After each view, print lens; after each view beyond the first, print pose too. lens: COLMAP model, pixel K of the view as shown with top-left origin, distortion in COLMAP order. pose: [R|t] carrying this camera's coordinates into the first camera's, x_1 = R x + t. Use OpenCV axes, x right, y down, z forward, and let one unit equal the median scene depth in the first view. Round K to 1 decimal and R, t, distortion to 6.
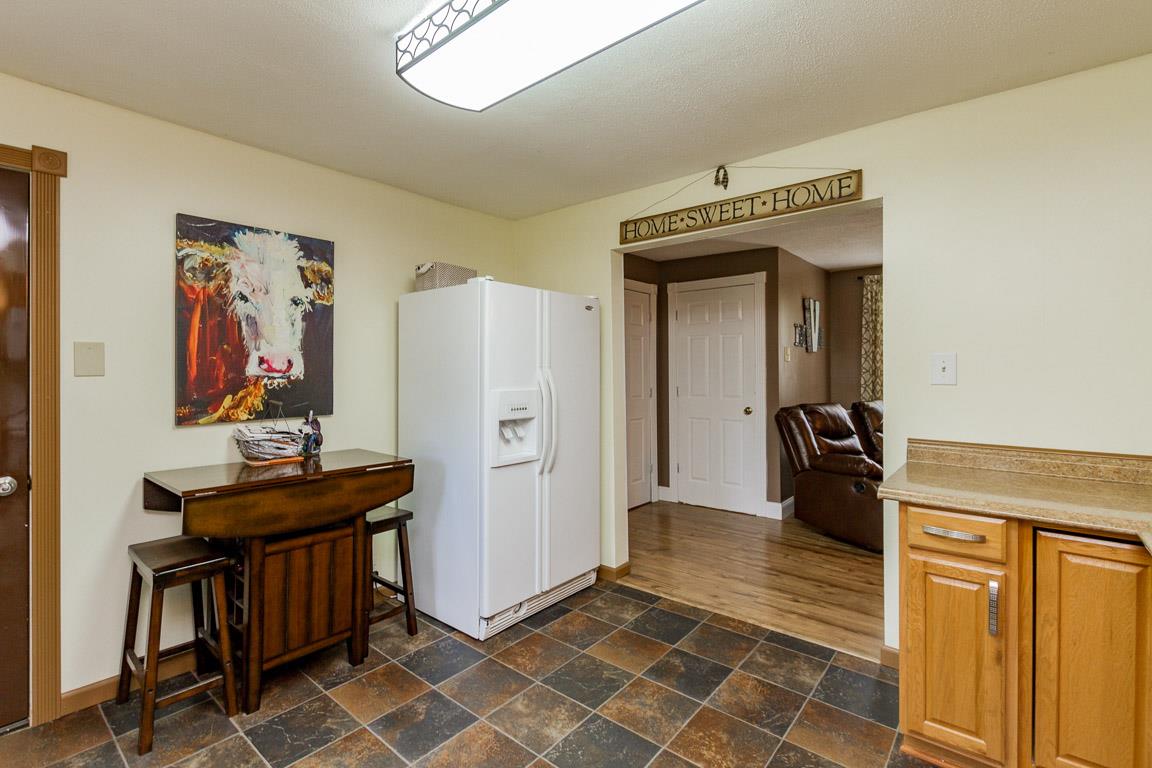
lens RADIAL K [[532.2, 0, 541.3], [0, 532.2, 370.6], [0, 0, 1]] dist [0.005905, -0.001880]
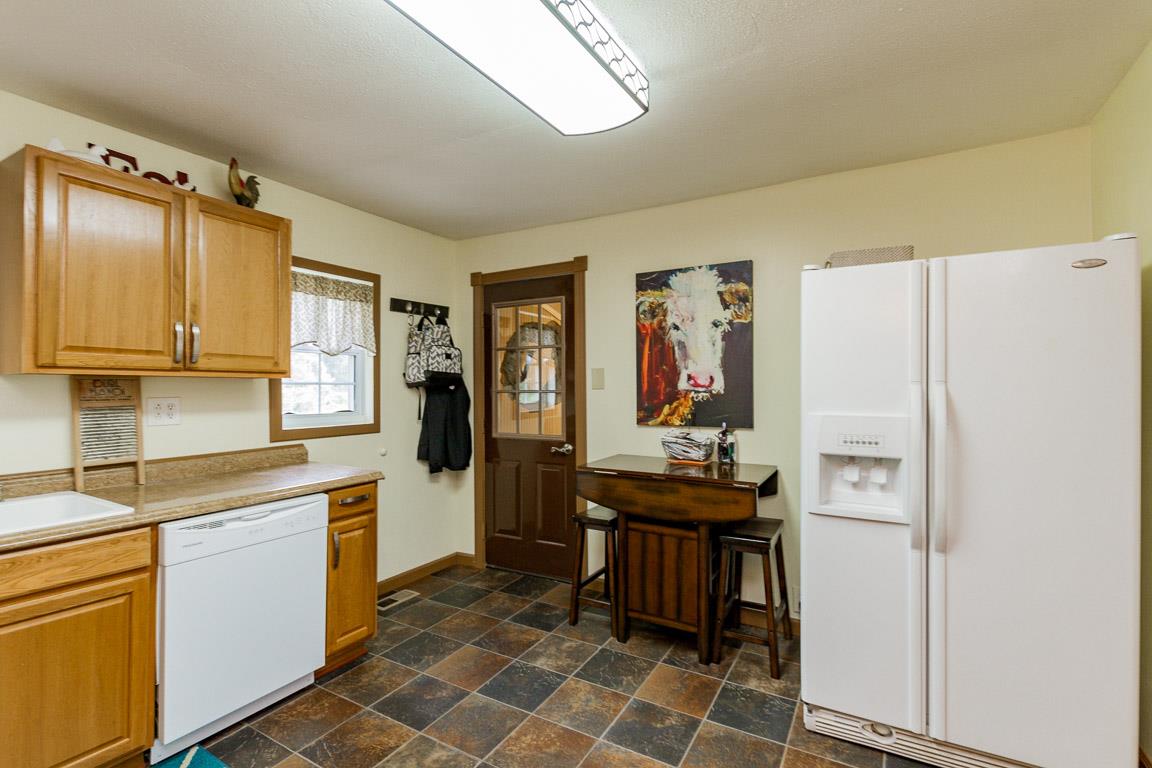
lens RADIAL K [[532.2, 0, 572.1], [0, 532.2, 385.0], [0, 0, 1]] dist [0.005905, -0.001880]
pose [[0.187284, 0.005293, -0.982292, 0.620905], [0.003427, 0.999976, 0.006042, -0.010152], [0.982300, -0.004497, 0.187261, 0.528702]]
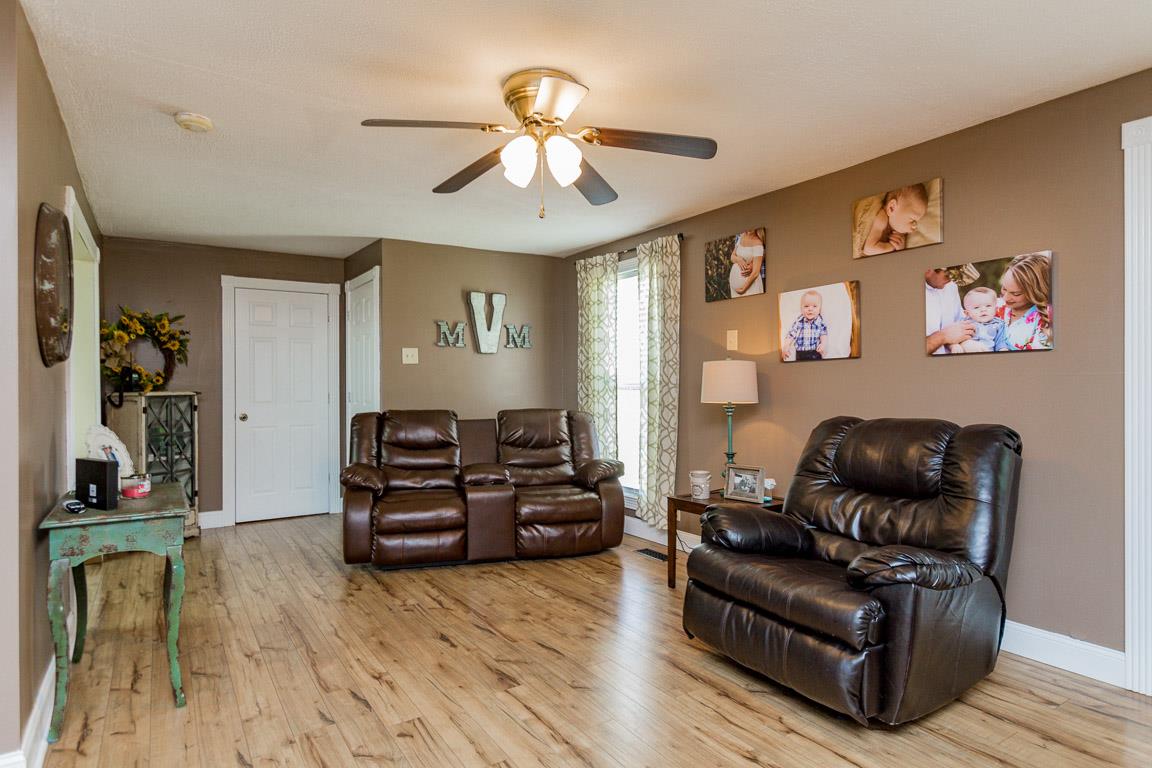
lens RADIAL K [[646.4, 0, 563.8], [0, 646.4, 383.4], [0, 0, 1]] dist [0.014549, -0.002505]
pose [[0.958748, 0.000628, -0.284258, 1.909856], [-0.000691, 1.000000, -0.000121, 0.033146], [0.284258, 0.000313, 0.958748, 0.049465]]
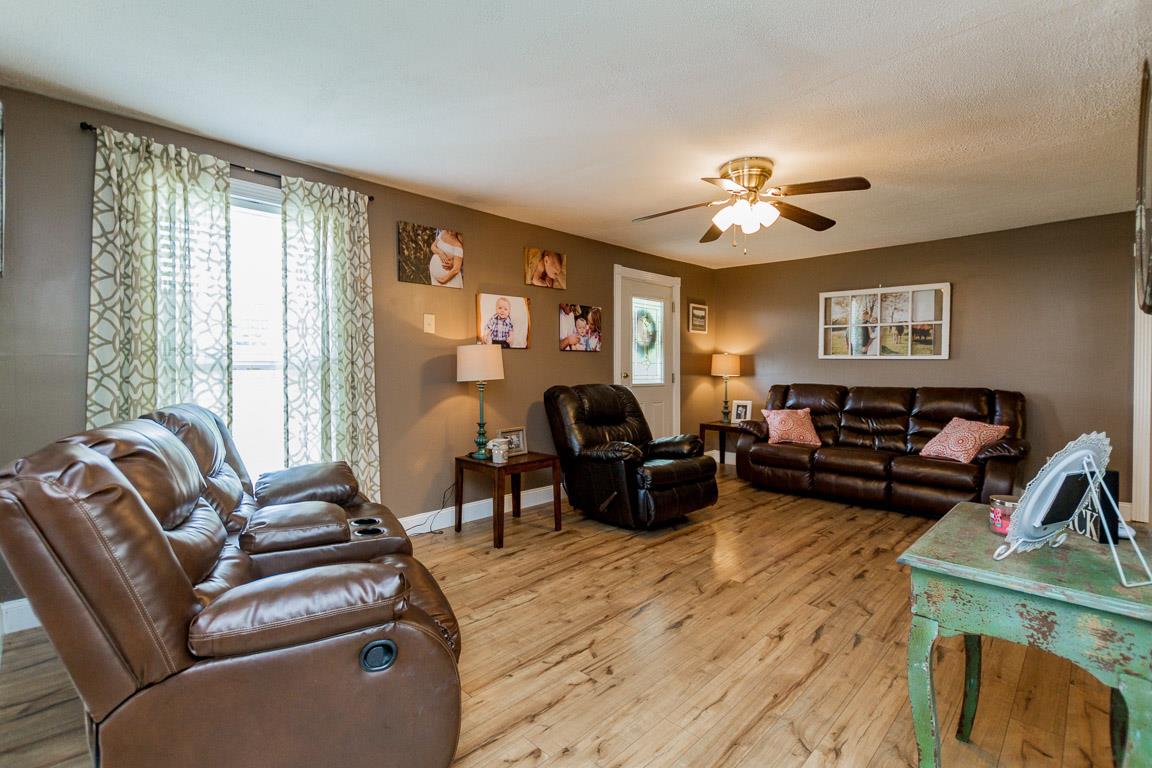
lens RADIAL K [[532.2, 0, 580.5], [0, 532.2, 379.7], [0, 0, 1]] dist [0.005905, -0.001880]
pose [[0.043284, -0.015605, 0.998941, 0.390027], [-0.005624, 0.999858, 0.015863, 0.051507], [-0.999047, -0.006305, 0.043190, 1.281228]]
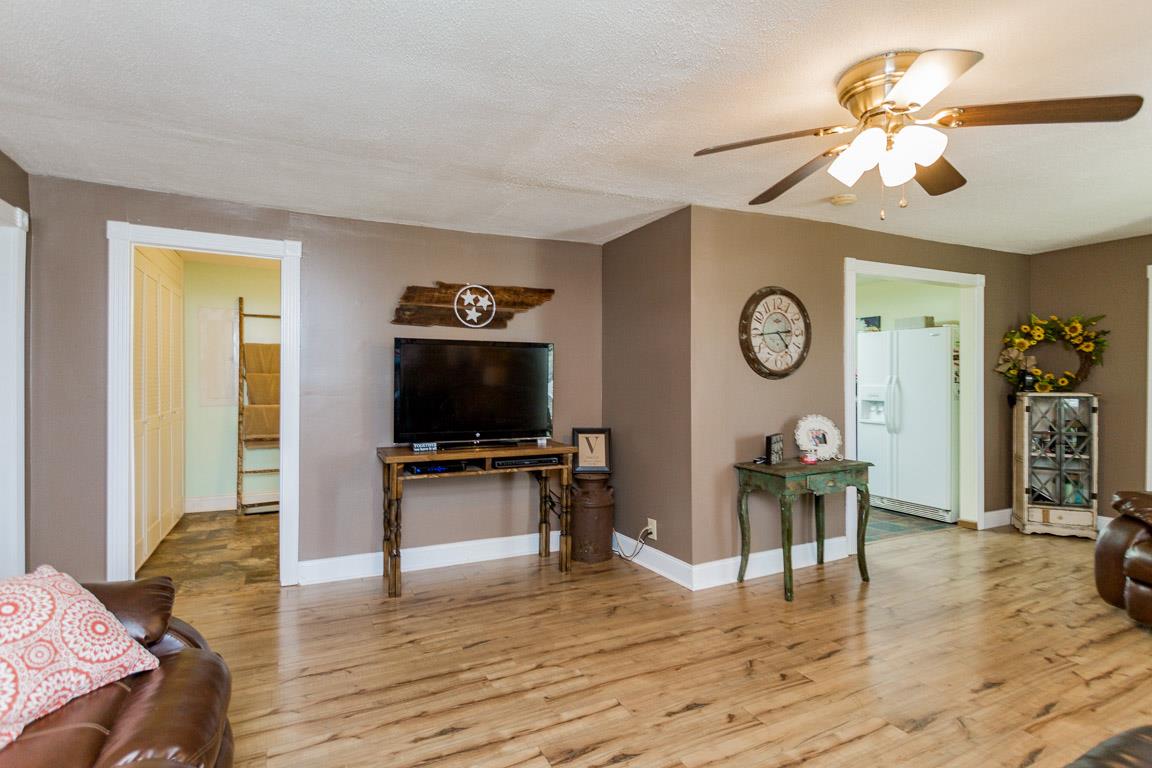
lens RADIAL K [[574.3, 0, 578.8], [0, 574.3, 381.6], [0, 0, 1]] dist [0.001765, -0.003406]
pose [[-0.384929, 0.013088, -0.922853, 2.483423], [0.006017, 0.999914, 0.011671, -0.007404], [0.922926, -0.001061, -0.384975, 0.884725]]
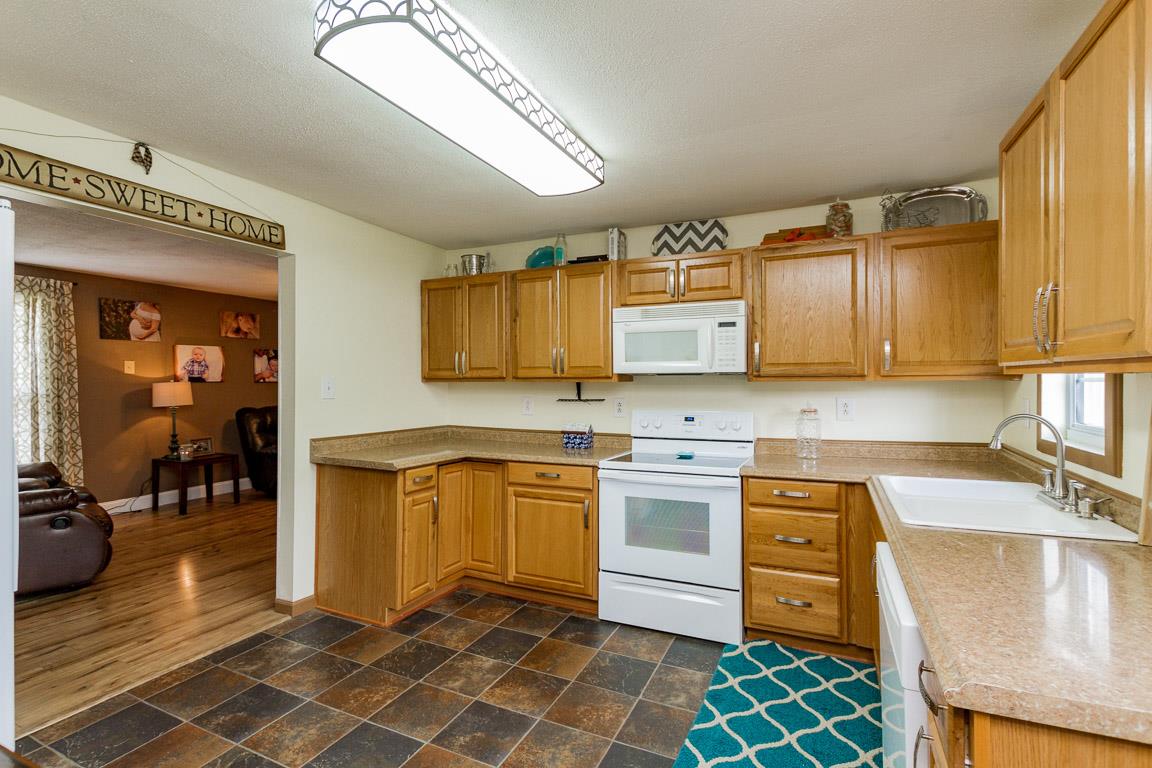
lens RADIAL K [[532.2, 0, 597.6], [0, 532.2, 387.9], [0, 0, 1]] dist [0.005905, -0.001880]
pose [[-0.312886, -0.006361, 0.949769, -0.755237], [-0.000937, 0.999979, 0.006389, -0.010995], [-0.949790, 0.001109, -0.312885, 0.659316]]
